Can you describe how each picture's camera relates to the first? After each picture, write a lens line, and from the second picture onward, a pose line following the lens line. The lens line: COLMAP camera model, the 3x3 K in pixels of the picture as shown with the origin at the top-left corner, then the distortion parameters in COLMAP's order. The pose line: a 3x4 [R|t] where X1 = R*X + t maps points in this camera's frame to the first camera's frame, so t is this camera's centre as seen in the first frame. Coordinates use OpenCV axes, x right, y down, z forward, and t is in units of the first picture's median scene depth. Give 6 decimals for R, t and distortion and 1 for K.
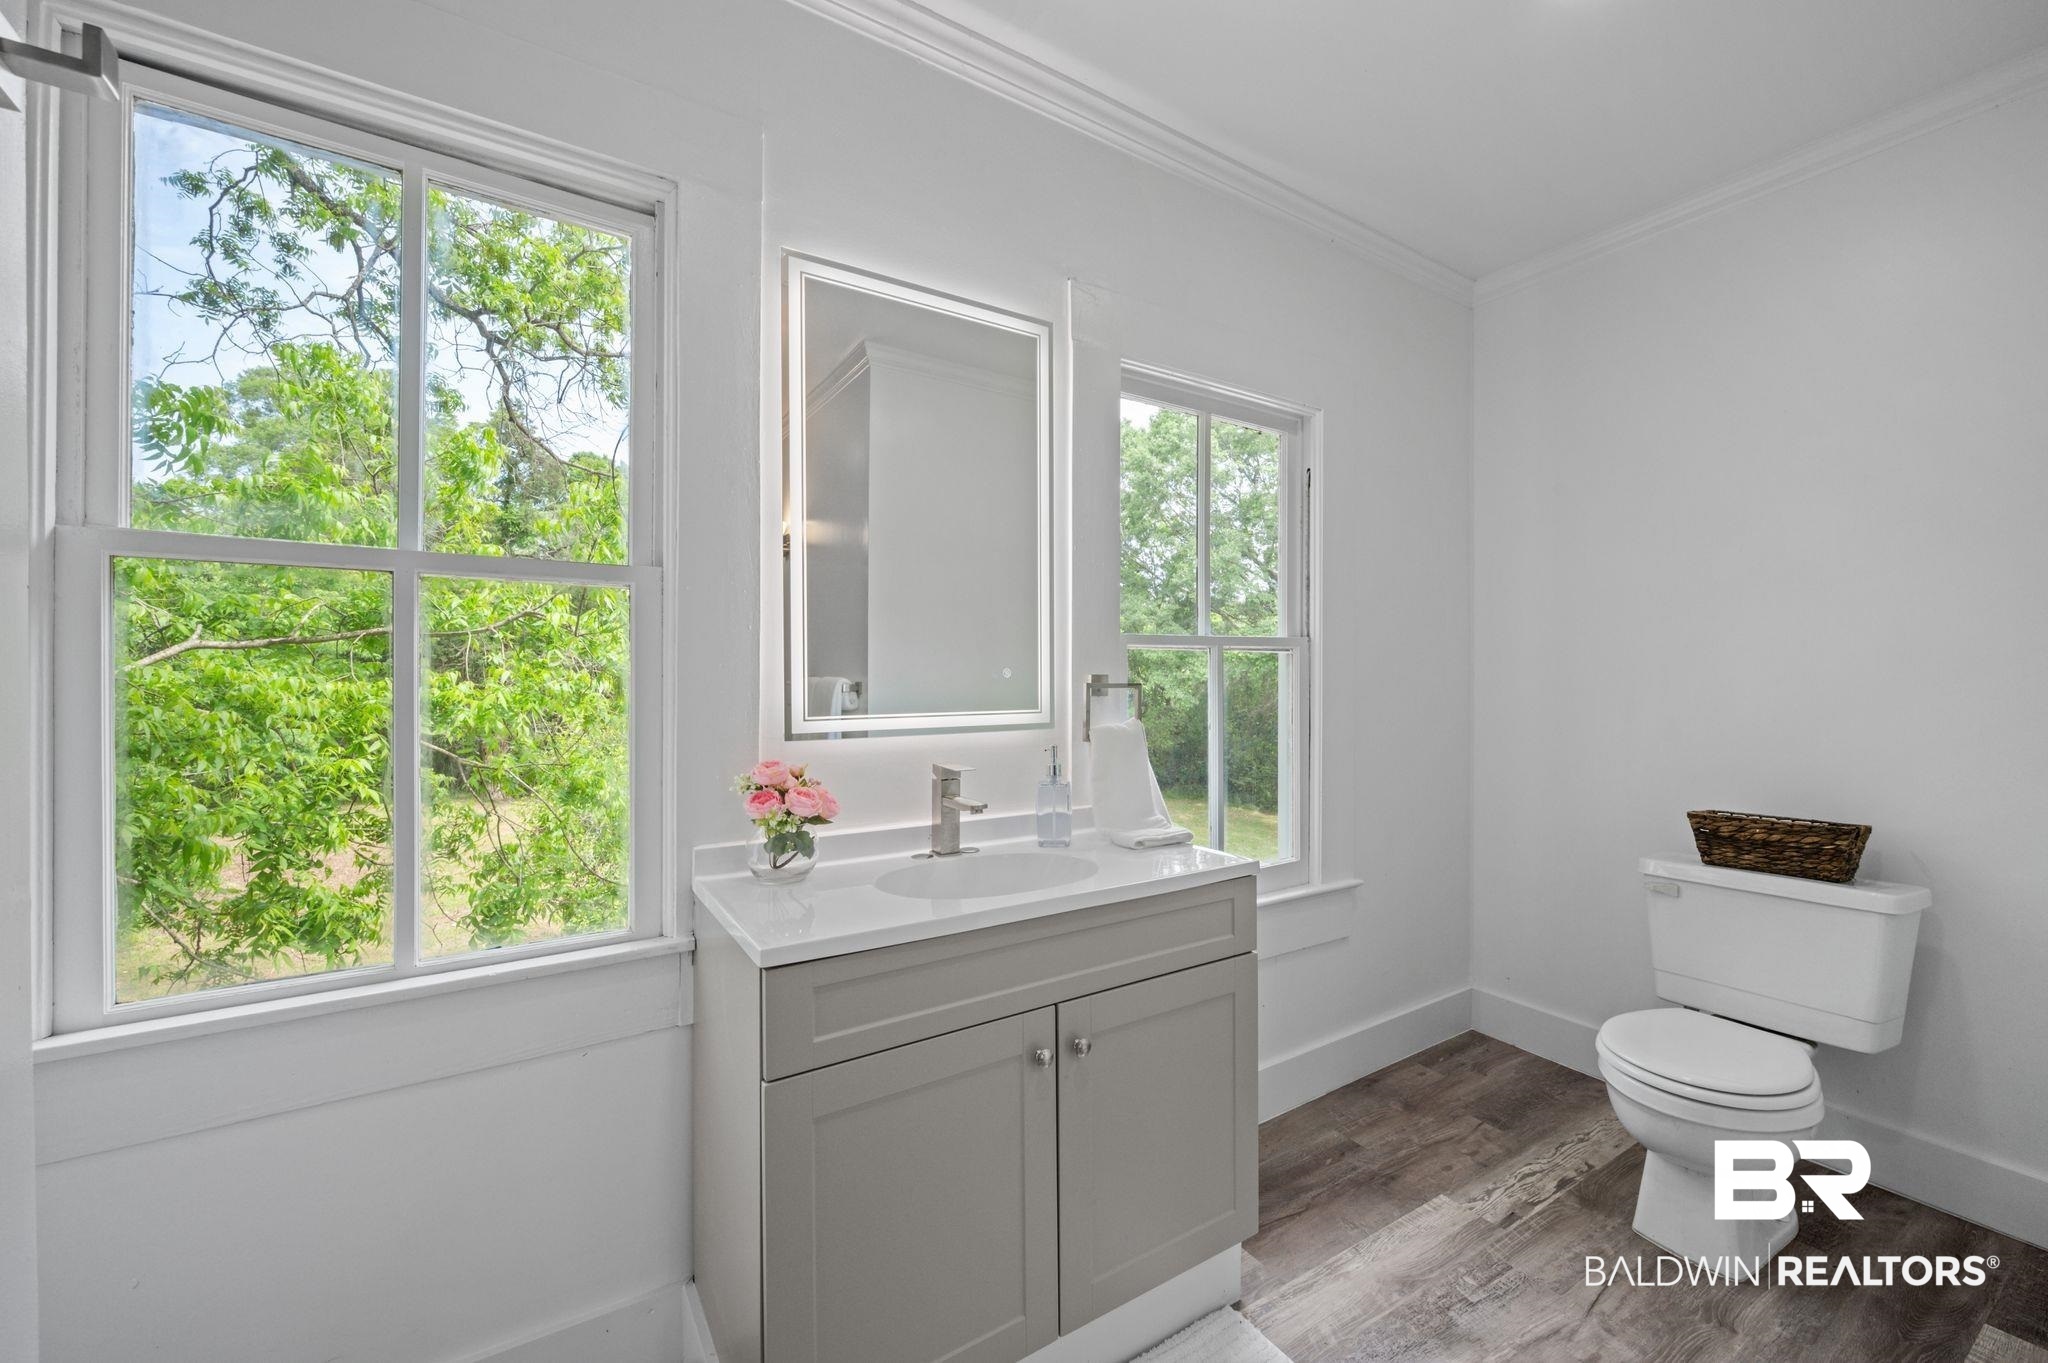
lens RADIAL K [[804.7, 0, 1020.6], [0, 804.7, 680.1], [0, 0, 1]] dist [-0.008464, 0.000473]
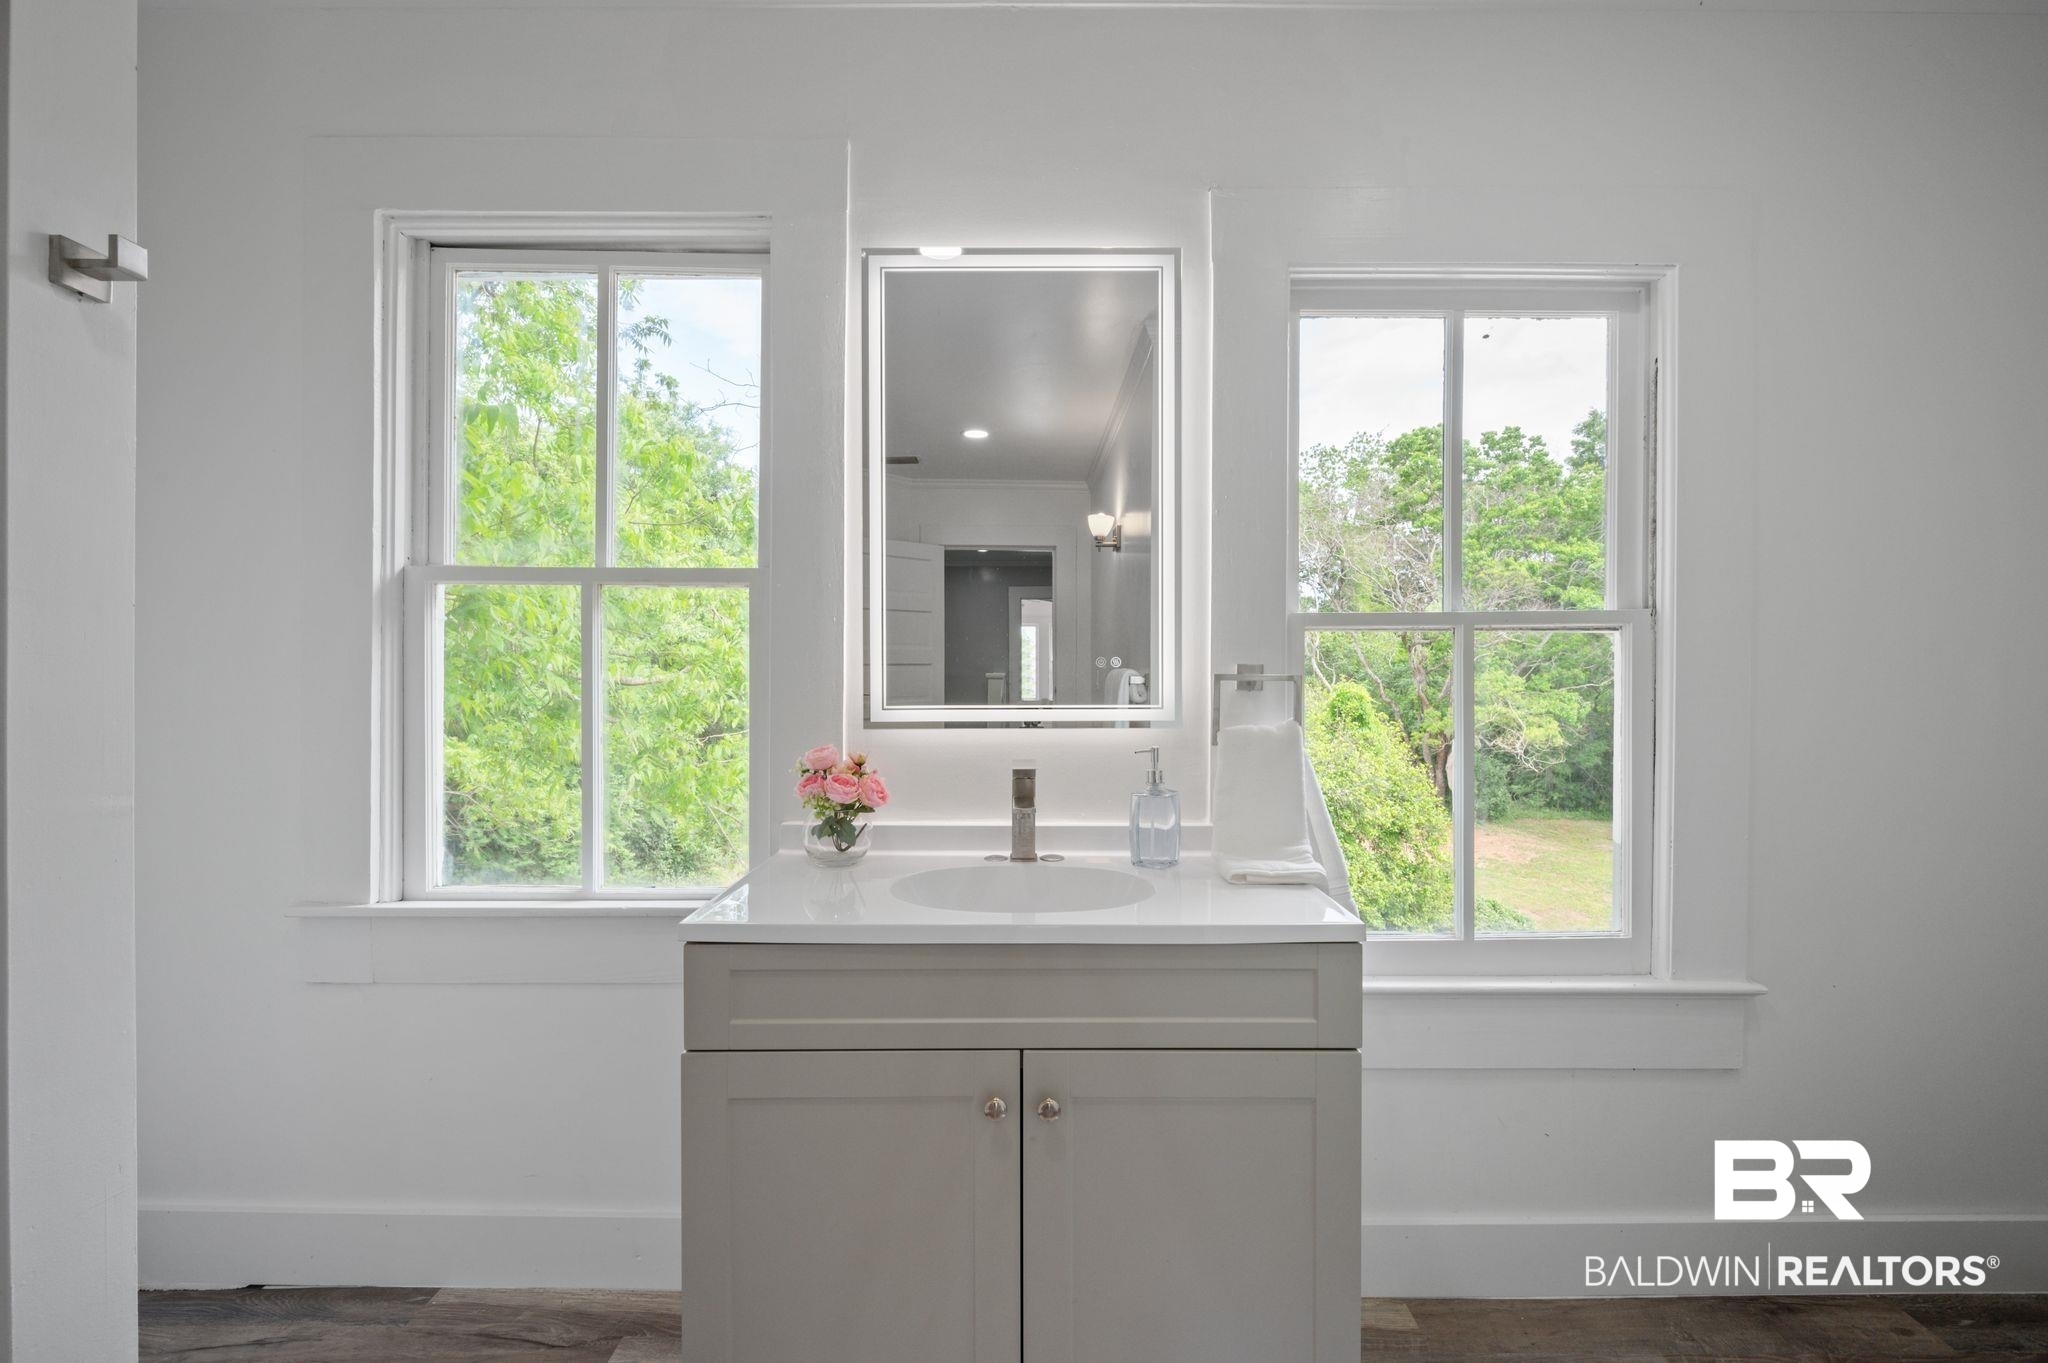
lens RADIAL K [[804.7, 0, 1023.7], [0, 804.7, 668.9], [0, 0, 1]] dist [-0.008464, 0.000473]
pose [[0.842486, 0.006098, -0.538683, 0.411844], [-0.004411, 0.999980, 0.004421, -0.005818], [0.538700, -0.001349, 0.842497, 0.229337]]
